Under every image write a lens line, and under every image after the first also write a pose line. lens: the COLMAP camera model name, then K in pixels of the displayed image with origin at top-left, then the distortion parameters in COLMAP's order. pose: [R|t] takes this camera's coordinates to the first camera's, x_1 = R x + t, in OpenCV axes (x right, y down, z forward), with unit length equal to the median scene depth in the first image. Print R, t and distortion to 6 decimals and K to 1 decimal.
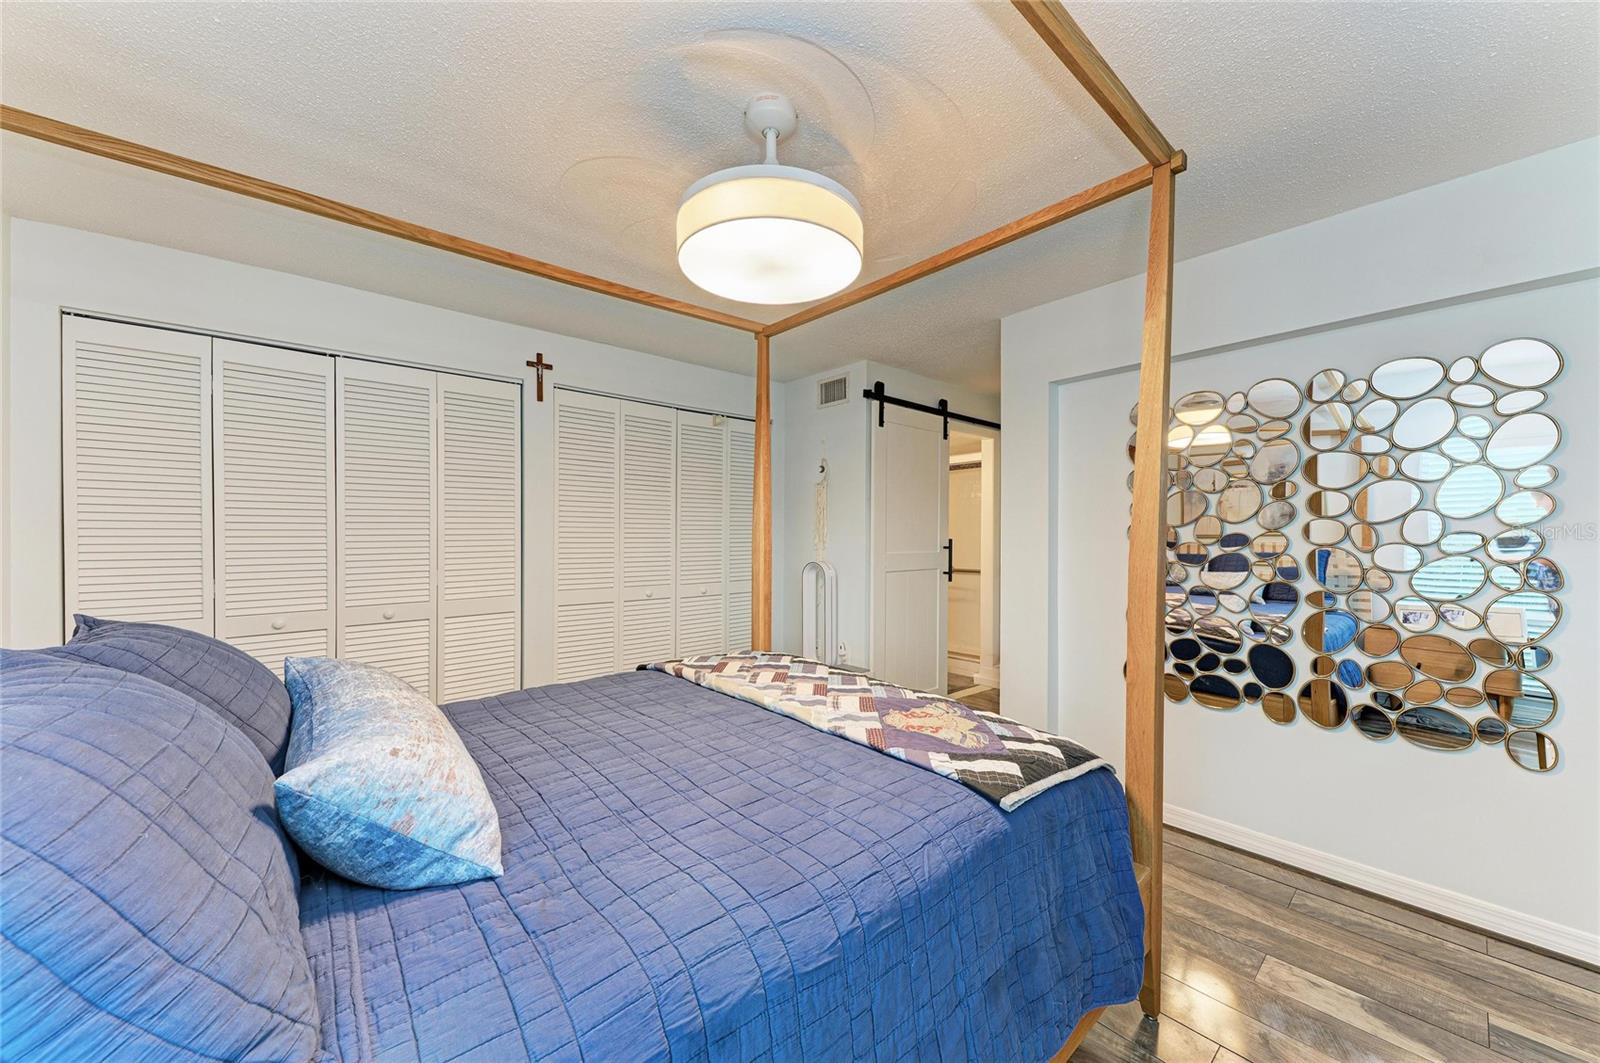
lens RADIAL K [[581.6, 0, 792.4], [0, 581.6, 542.7], [0, 0, 1]] dist [0.001159, -0.004492]
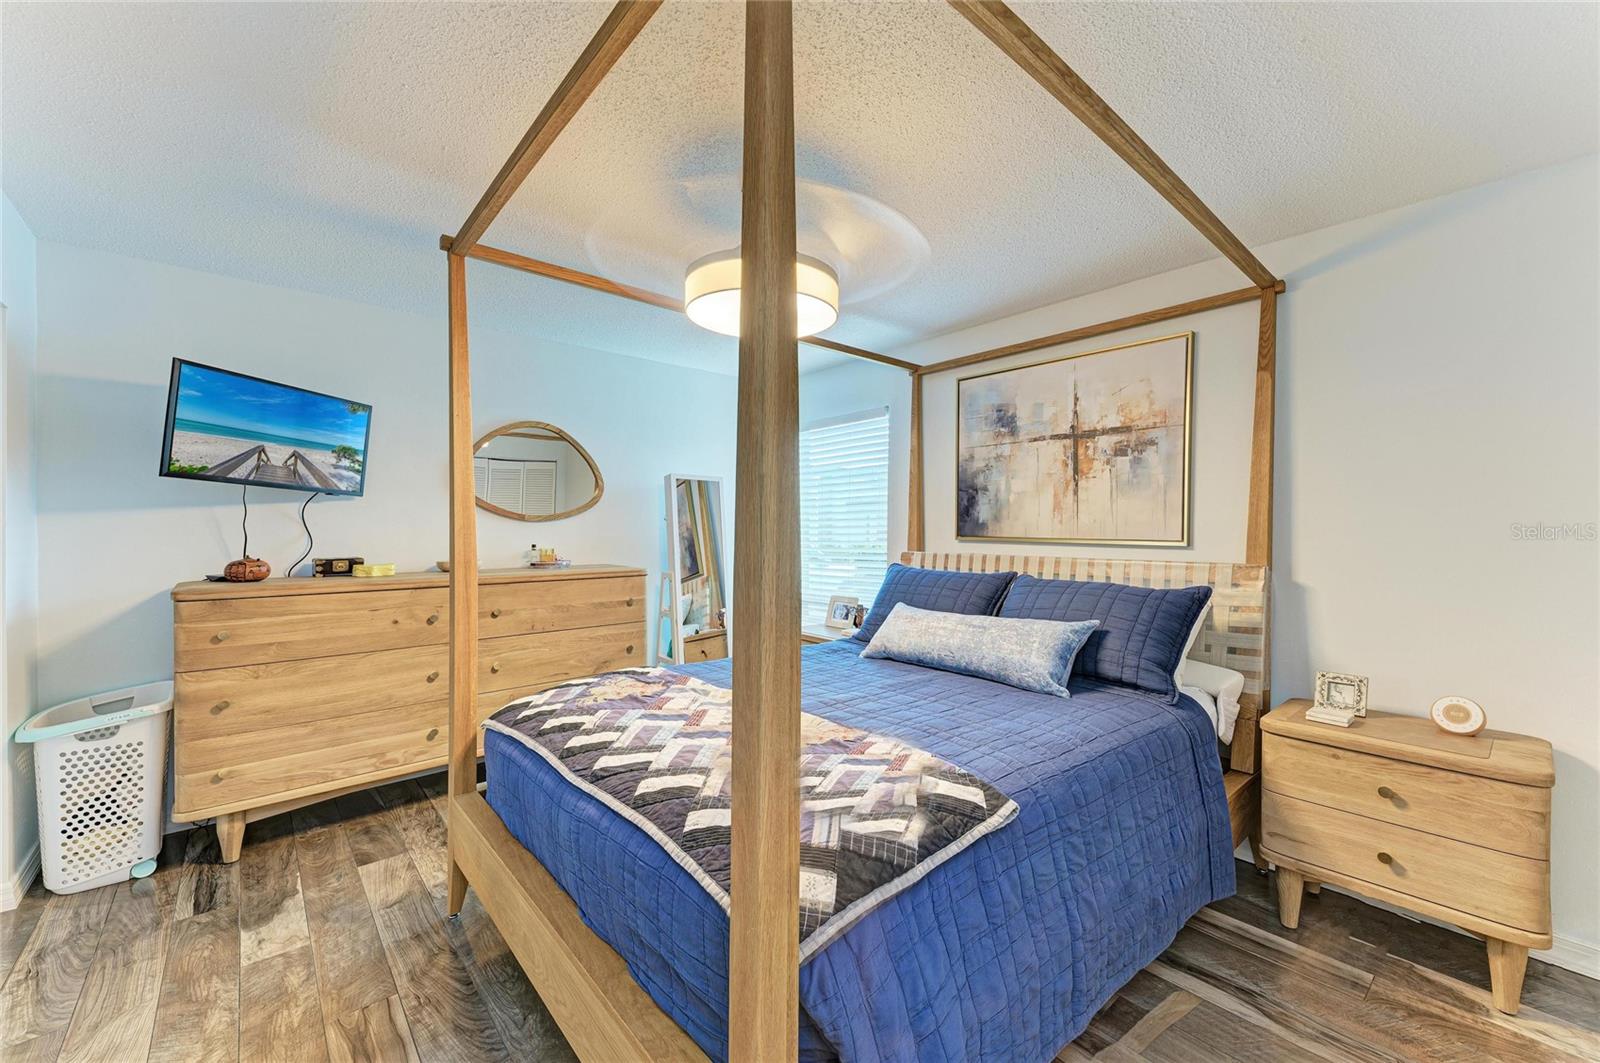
lens RADIAL K [[617.4, 0, 806.6], [0, 617.4, 538.4], [0, 0, 1]] dist [0.011434, -0.000024]
pose [[-0.999973, -0.005195, -0.005286, -0.102591], [-0.005308, 0.999754, 0.021536, -0.029001], [0.005173, 0.021563, -0.999754, 1.845122]]
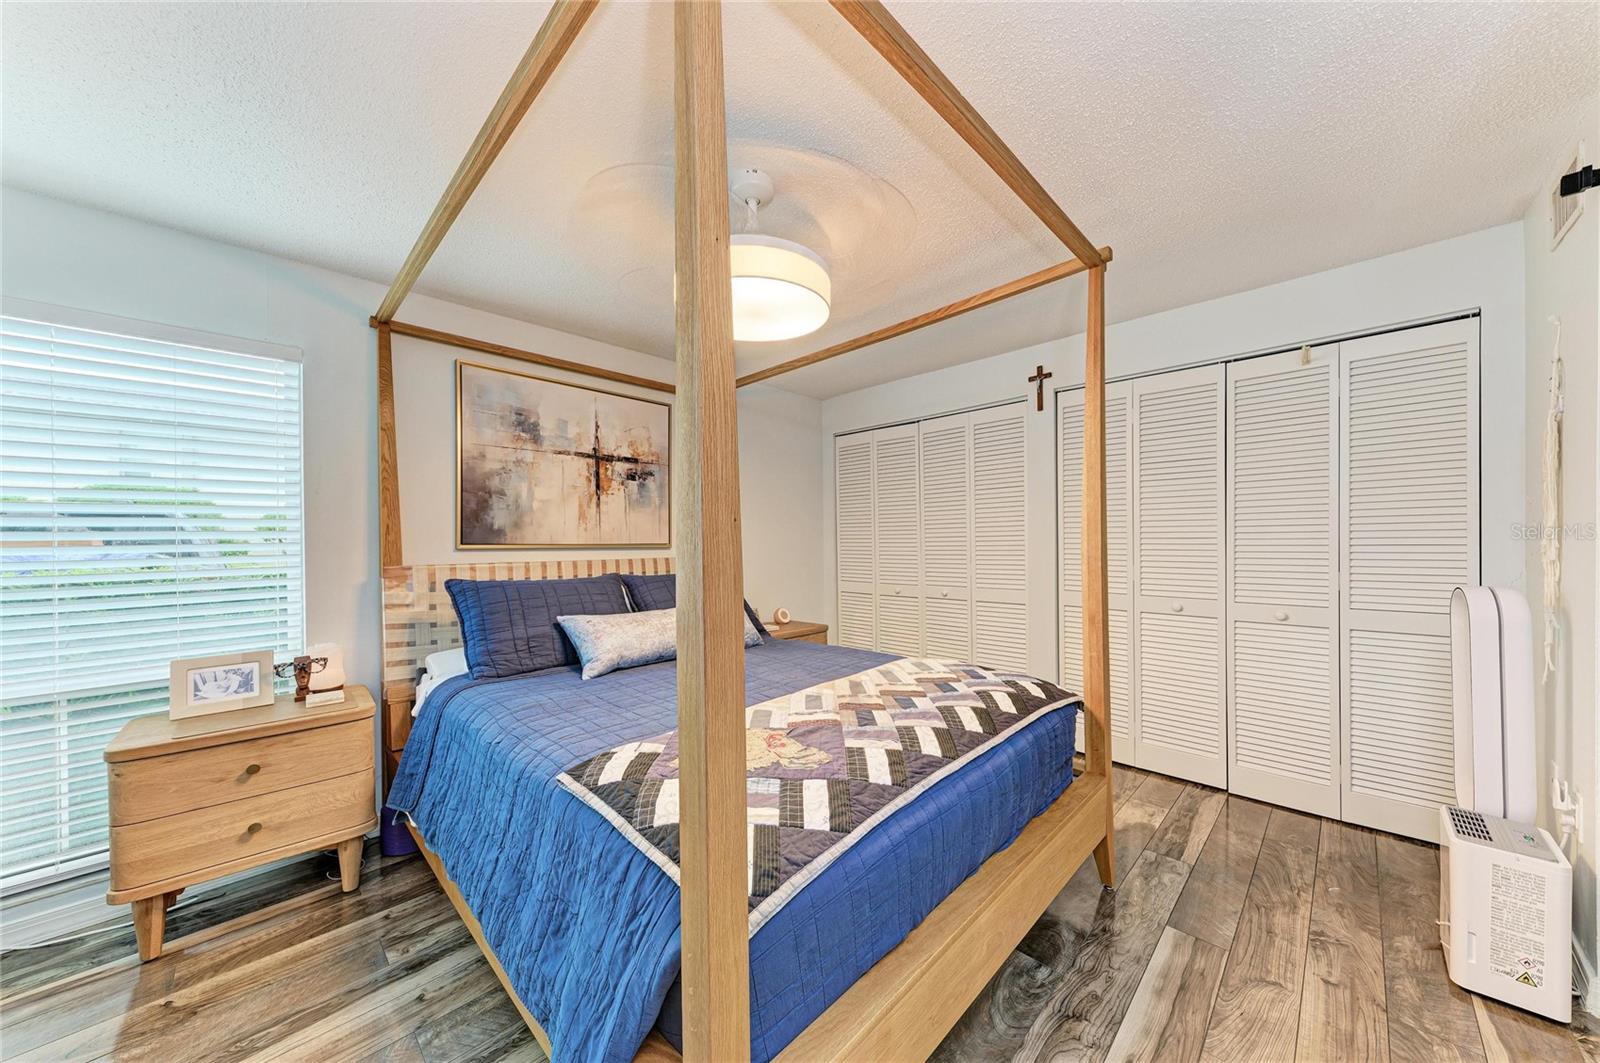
lens RADIAL K [[554.3, 0, 819.7], [0, 554.3, 542.2], [0, 0, 1]] dist [0.001456, 0.000066]
pose [[0.093086, 0.001972, -0.995656, 0.885636], [-0.000231, 0.999998, 0.001959, -0.007807], [0.995658, 0.000048, 0.093087, 0.829095]]
